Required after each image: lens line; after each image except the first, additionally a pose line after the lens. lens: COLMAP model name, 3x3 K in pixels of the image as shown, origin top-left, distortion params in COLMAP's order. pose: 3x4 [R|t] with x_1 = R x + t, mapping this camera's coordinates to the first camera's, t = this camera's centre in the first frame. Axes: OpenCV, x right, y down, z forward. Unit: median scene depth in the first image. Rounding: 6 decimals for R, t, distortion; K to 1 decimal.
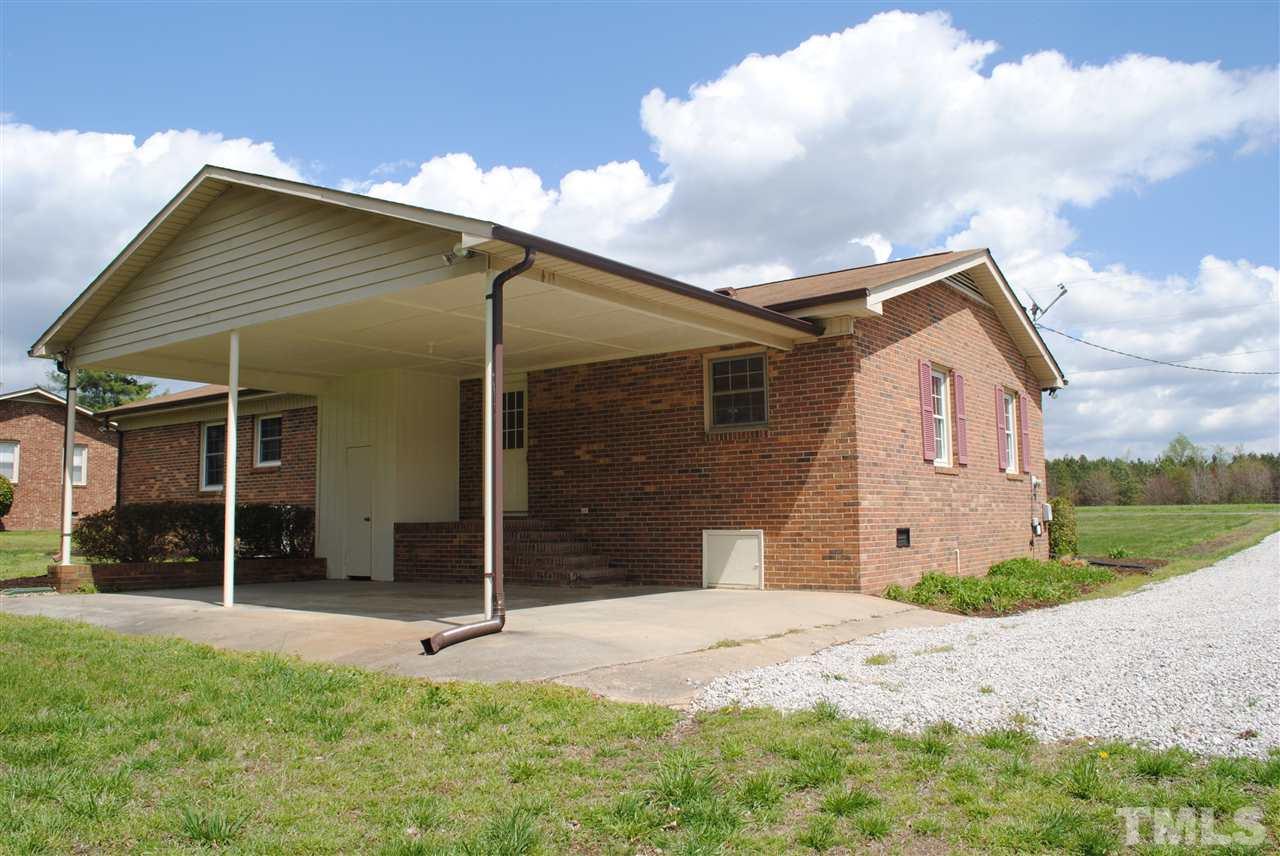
lens RADIAL K [[1009.7, 0, 640.0], [0, 1009.7, 428.0], [0, 0, 1]] dist [-0.079829, 0.007003]
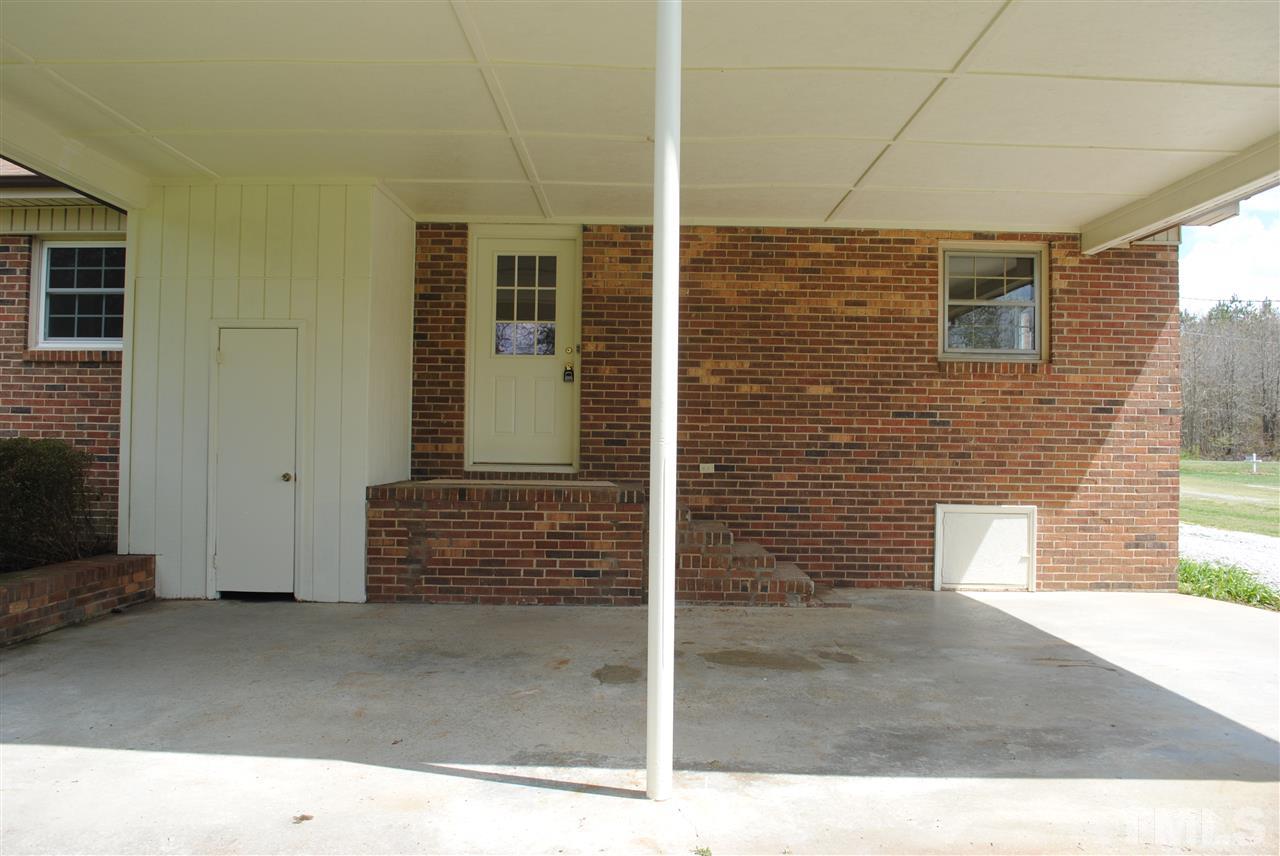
lens RADIAL K [[1009.7, 0, 640.0], [0, 1009.7, 428.0], [0, 0, 1]] dist [-0.079829, 0.007003]
pose [[0.801651, 0.034559, 0.596793, -0.488047], [-0.080694, 0.995446, 0.050748, 0.032612], [-0.592321, -0.088840, 0.800789, 0.584266]]
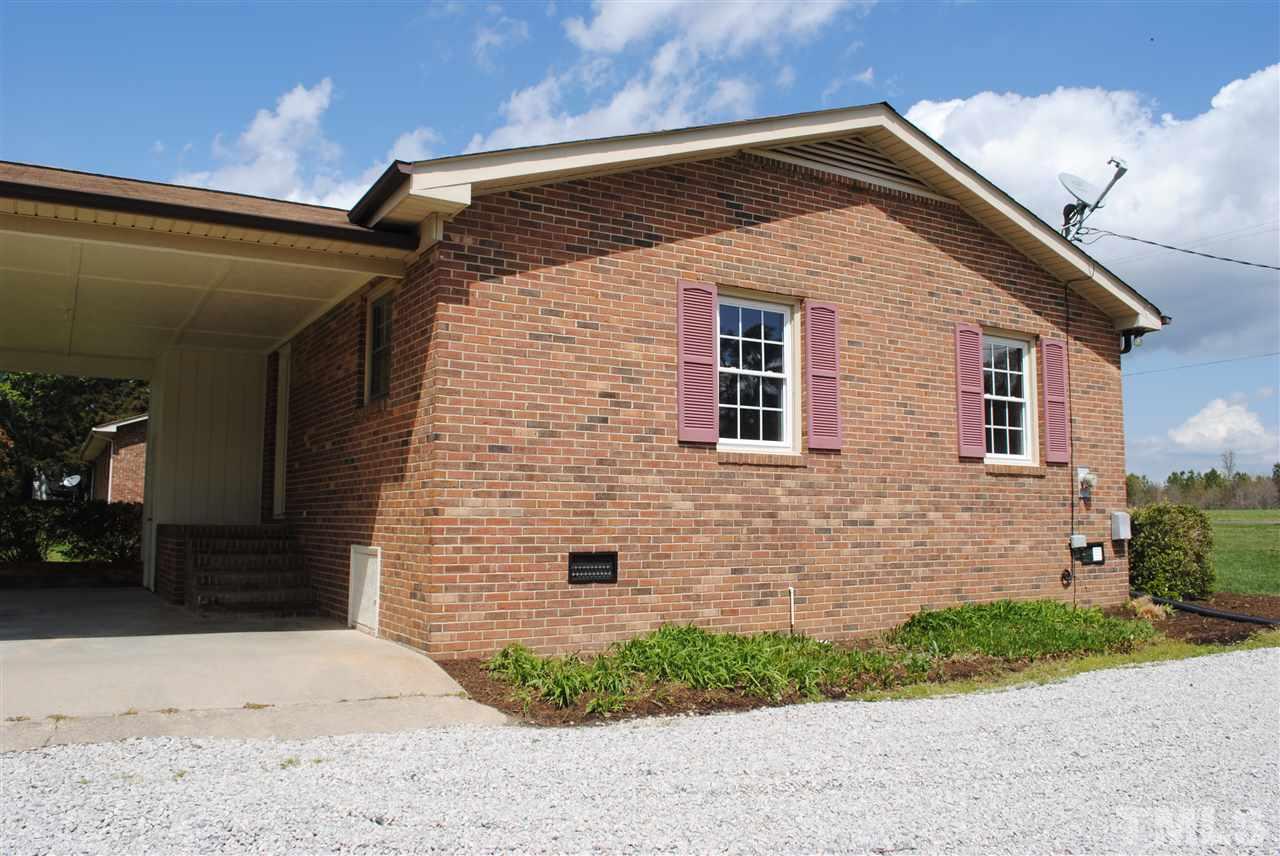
lens RADIAL K [[1009.7, 0, 640.0], [0, 1009.7, 428.0], [0, 0, 1]] dist [-0.079829, 0.007003]
pose [[0.923115, -0.017868, -0.384109, 0.515009], [0.019118, 0.999817, -0.000563, 0.023530], [0.384049, -0.006823, 0.923288, 0.426038]]
